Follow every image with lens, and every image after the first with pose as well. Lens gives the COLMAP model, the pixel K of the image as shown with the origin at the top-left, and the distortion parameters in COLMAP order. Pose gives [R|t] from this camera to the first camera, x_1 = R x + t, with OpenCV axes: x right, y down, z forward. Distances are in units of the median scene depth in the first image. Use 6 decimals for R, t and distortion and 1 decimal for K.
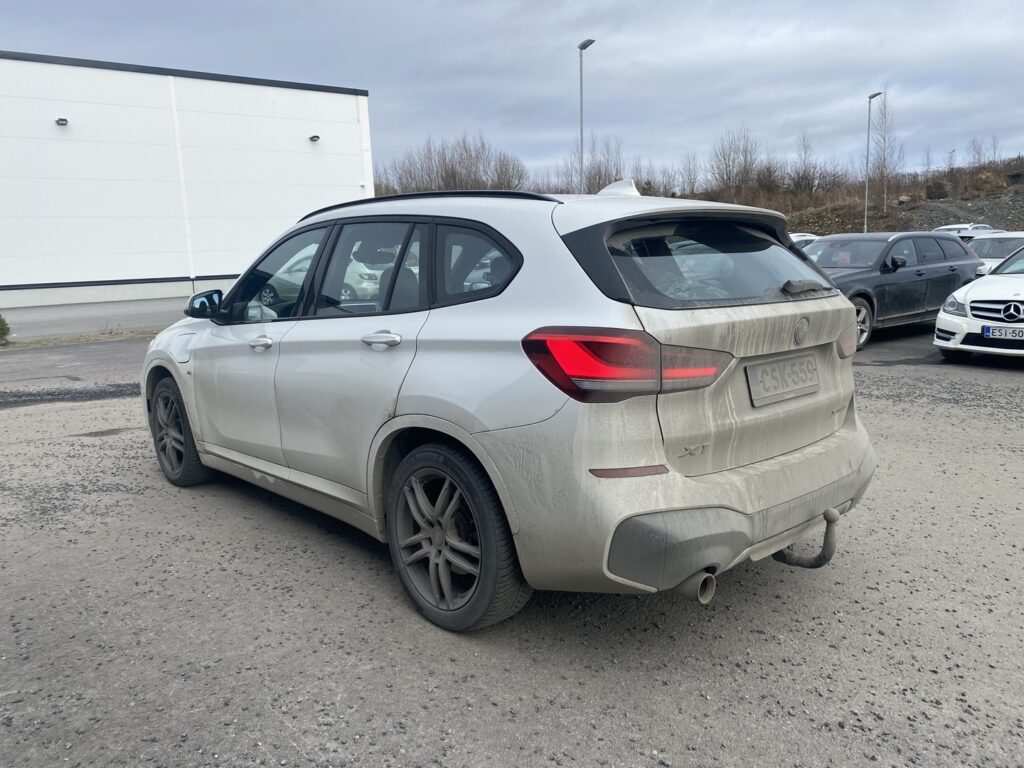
lens RADIAL K [[796.0, 0, 512.0], [0, 796.0, 384.0], [0, 0, 1]] dist [0.013385, 0.000556]
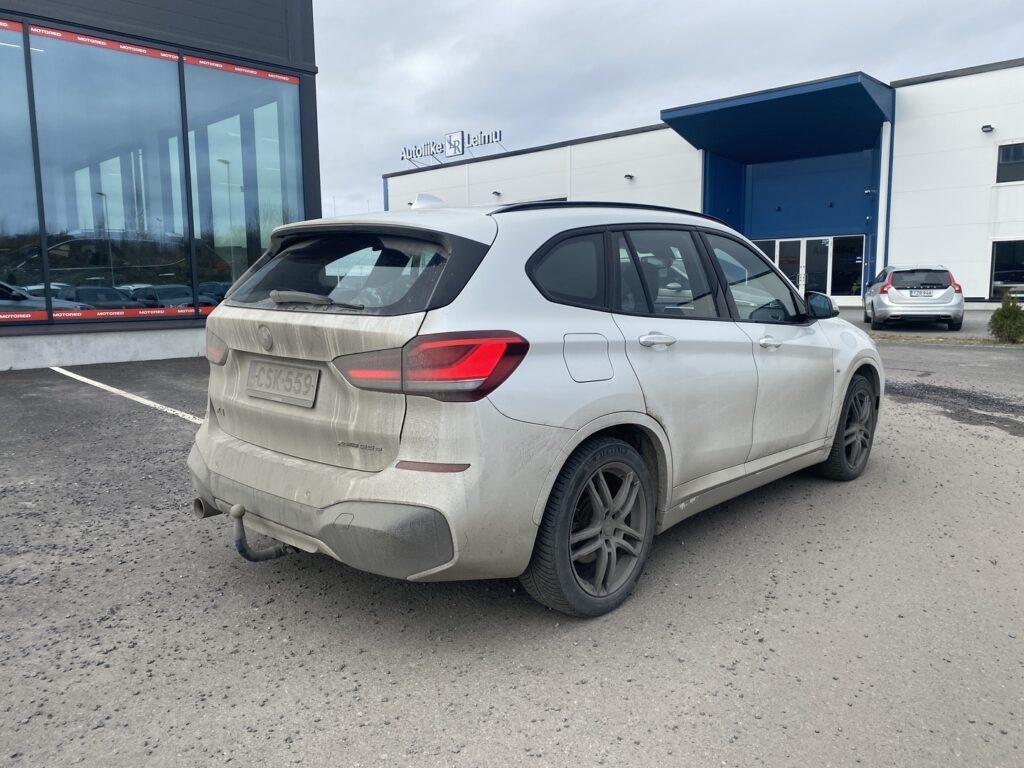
lens RADIAL K [[796.0, 0, 512.0], [0, 796.0, 384.0], [0, 0, 1]] dist [0.013385, 0.000556]
pose [[0.075504, 0.163066, -0.983722, 1.361980], [-0.146830, 0.977602, 0.150782, -0.202573], [0.986276, 0.133056, 0.097756, 1.164474]]
